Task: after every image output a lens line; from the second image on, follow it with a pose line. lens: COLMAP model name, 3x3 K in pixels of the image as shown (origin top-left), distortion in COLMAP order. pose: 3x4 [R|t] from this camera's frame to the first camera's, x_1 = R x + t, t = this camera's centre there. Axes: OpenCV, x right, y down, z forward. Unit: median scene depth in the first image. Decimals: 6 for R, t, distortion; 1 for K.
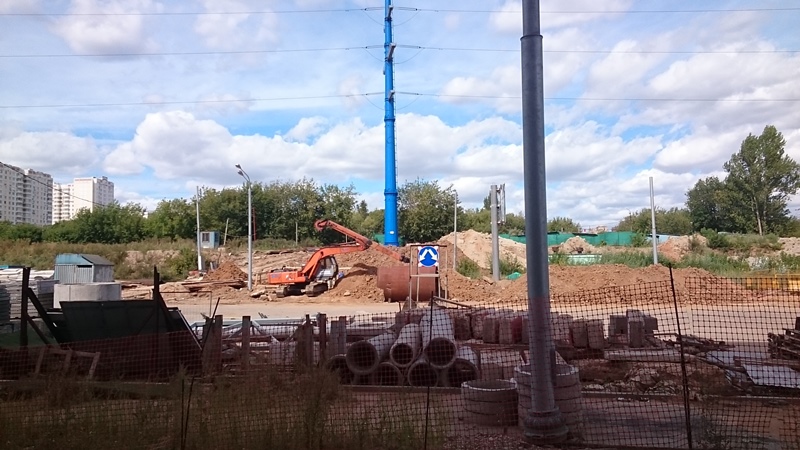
lens RADIAL K [[600.0, 0, 401.5], [0, 600.0, 248.8], [0, 0, 1]] dist [0.002445, -0.001504]
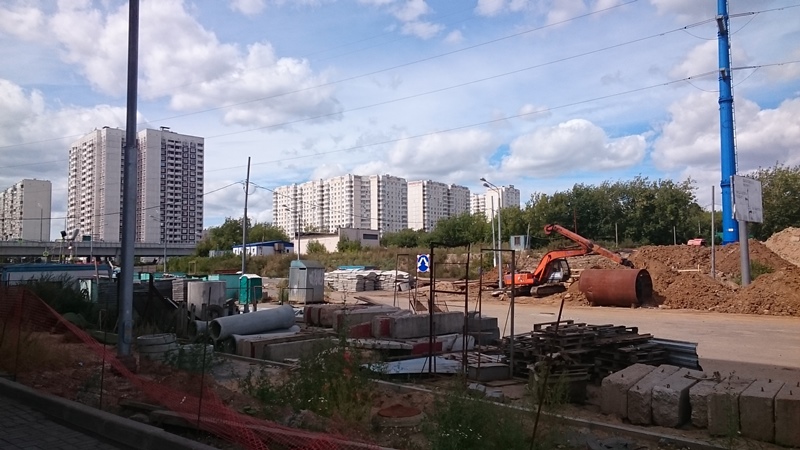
lens RADIAL K [[614.8, 0, 400.0], [0, 614.8, 225.0], [0, 0, 1]] dist [0.003165, 0.000263]
pose [[0.766016, -0.037908, -0.641702, 0.179720], [0.013726, 0.998997, -0.042630, -0.002627], [0.642674, 0.023848, 0.765768, 0.010068]]
